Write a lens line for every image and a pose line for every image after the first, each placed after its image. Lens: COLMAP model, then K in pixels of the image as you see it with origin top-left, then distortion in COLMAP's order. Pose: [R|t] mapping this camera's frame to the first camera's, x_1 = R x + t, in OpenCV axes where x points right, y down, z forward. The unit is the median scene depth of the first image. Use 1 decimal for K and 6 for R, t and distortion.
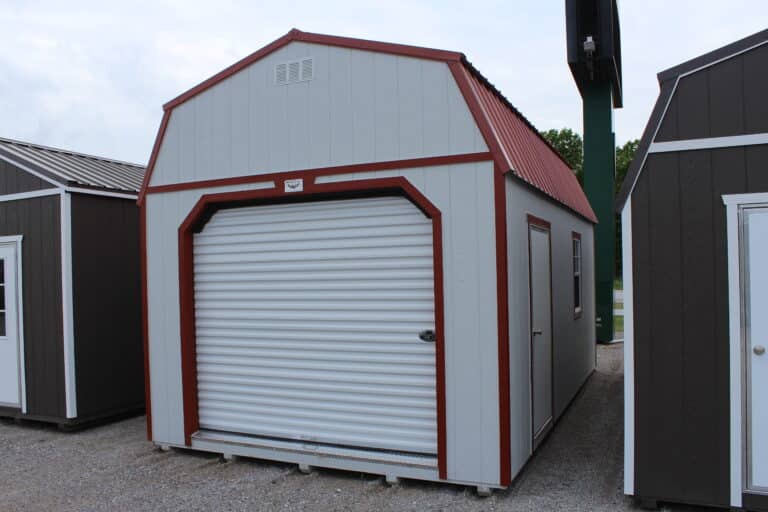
lens RADIAL K [[644.5, 0, 381.1], [0, 644.5, 270.1], [0, 0, 1]] dist [-0.172402, 0.156073]
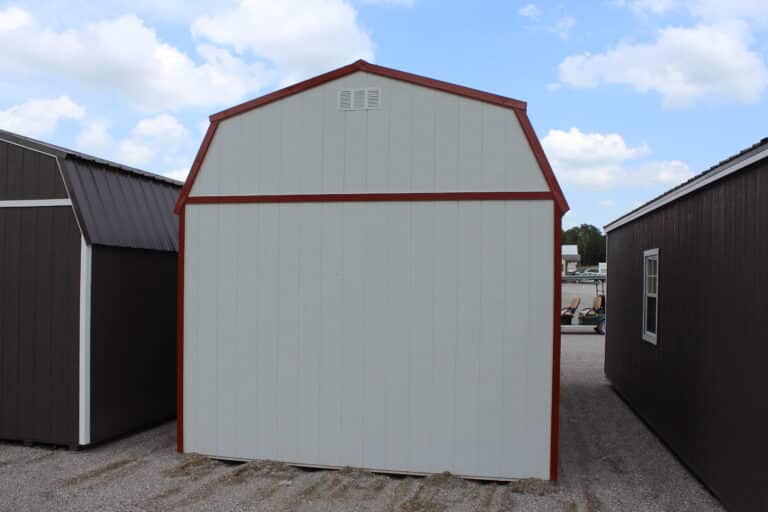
lens RADIAL K [[644.5, 0, 381.1], [0, 644.5, 270.1], [0, 0, 1]] dist [-0.172402, 0.156073]
pose [[0.974656, 0.040242, 0.220058, -0.328188], [-0.036788, 0.999127, -0.019774, -0.009037], [-0.220662, 0.011177, 0.975286, -0.043952]]
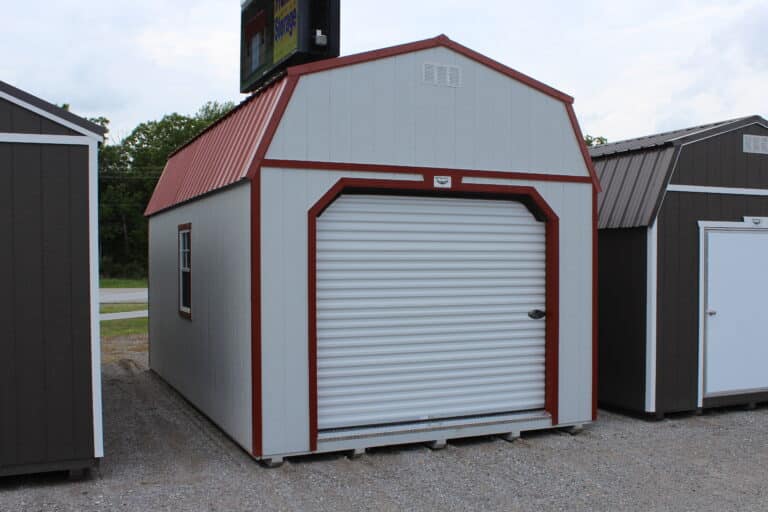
lens RADIAL K [[800.9, 0, 385.2], [0, 800.9, 268.5], [0, 0, 1]] dist [-0.096128, 0.018339]
pose [[0.654459, 0.013025, 0.755985, -1.229026], [-0.015487, 0.999873, -0.003820, 0.021435], [-0.755939, -0.009208, 0.654577, 0.187787]]
